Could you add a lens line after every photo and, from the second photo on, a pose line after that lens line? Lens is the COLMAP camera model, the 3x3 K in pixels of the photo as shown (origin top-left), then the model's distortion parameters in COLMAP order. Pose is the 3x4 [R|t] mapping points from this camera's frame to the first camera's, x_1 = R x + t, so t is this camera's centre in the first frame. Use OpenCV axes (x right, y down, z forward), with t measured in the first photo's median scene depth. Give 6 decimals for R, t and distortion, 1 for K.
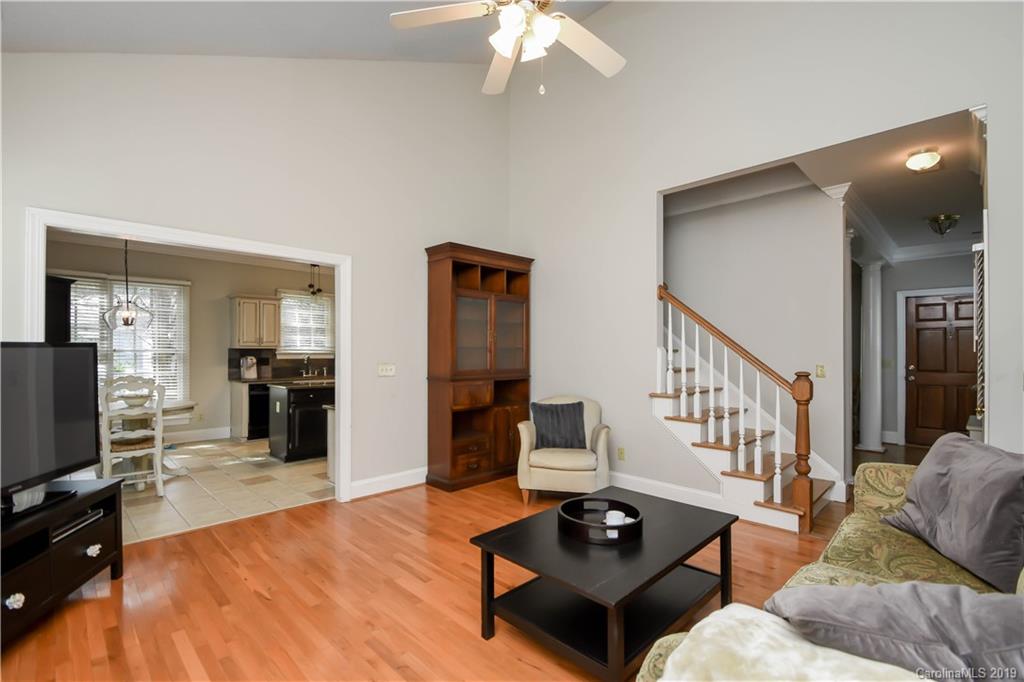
lens RADIAL K [[473.7, 0, 511.4], [0, 473.7, 357.7], [0, 0, 1]] dist [-0.001571, -0.000439]
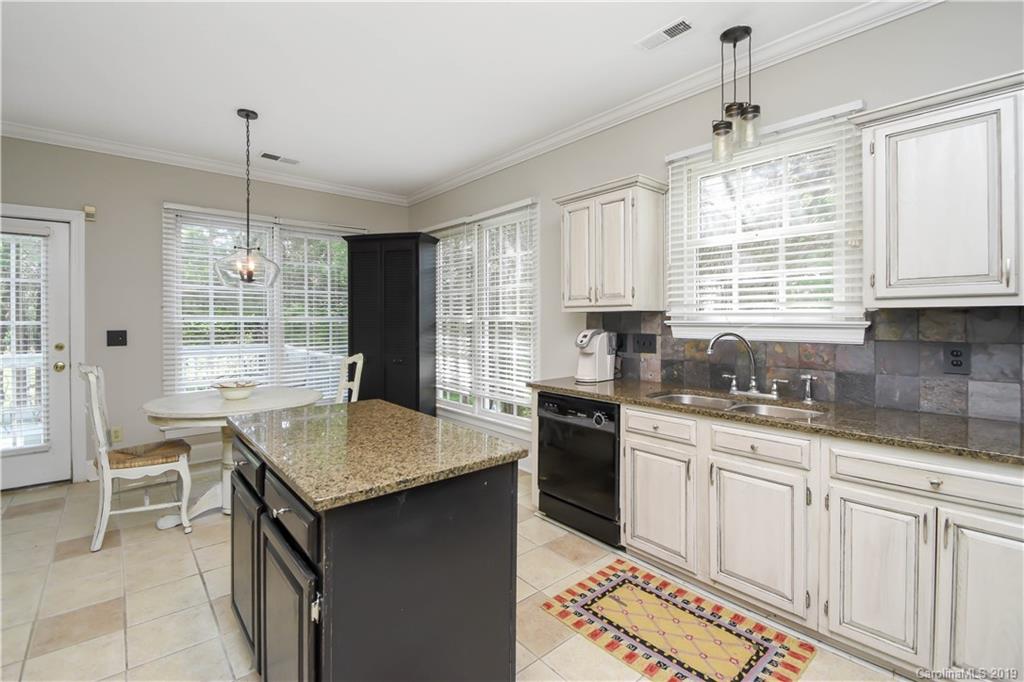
lens RADIAL K [[465.0, 0, 497.6], [0, 465.0, 317.1], [0, 0, 1]] dist [-0.002528, -0.000660]
pose [[-0.099605, -0.007106, -0.995002, -0.108285], [-0.011343, 0.999918, -0.006006, -0.011063], [0.994962, 0.010688, -0.099677, 0.958345]]
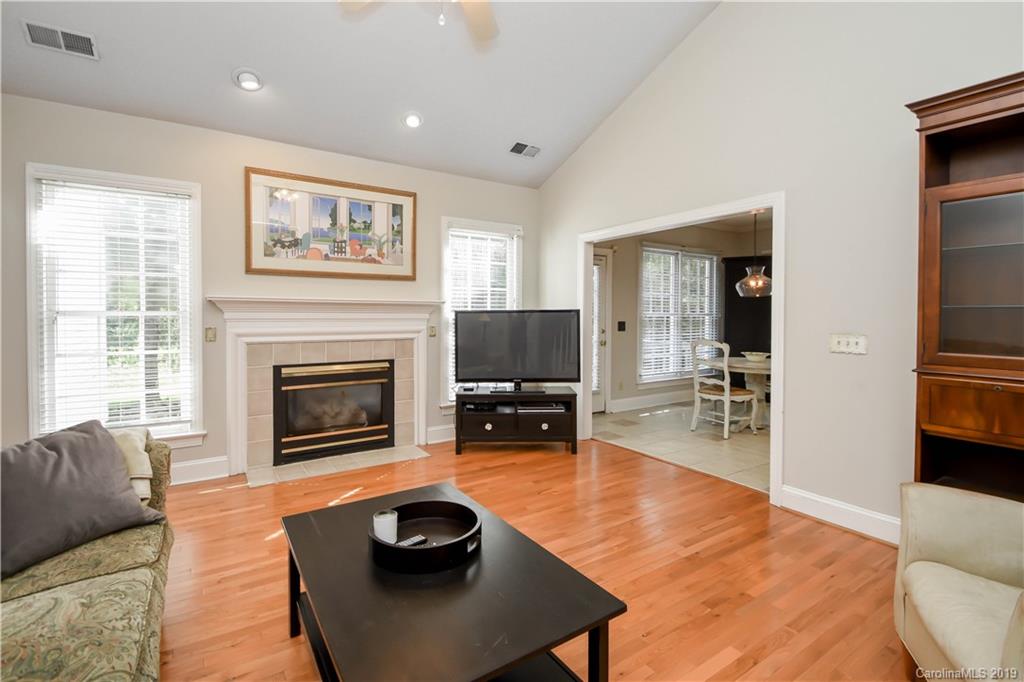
lens RADIAL K [[465.0, 0, 497.6], [0, 465.0, 317.1], [0, 0, 1]] dist [-0.002528, -0.000660]
pose [[-0.235132, 0.003564, -0.971957, 0.307223], [-0.016078, 0.999842, 0.007556, -0.005057], [0.971831, 0.017404, -0.235037, 0.438291]]
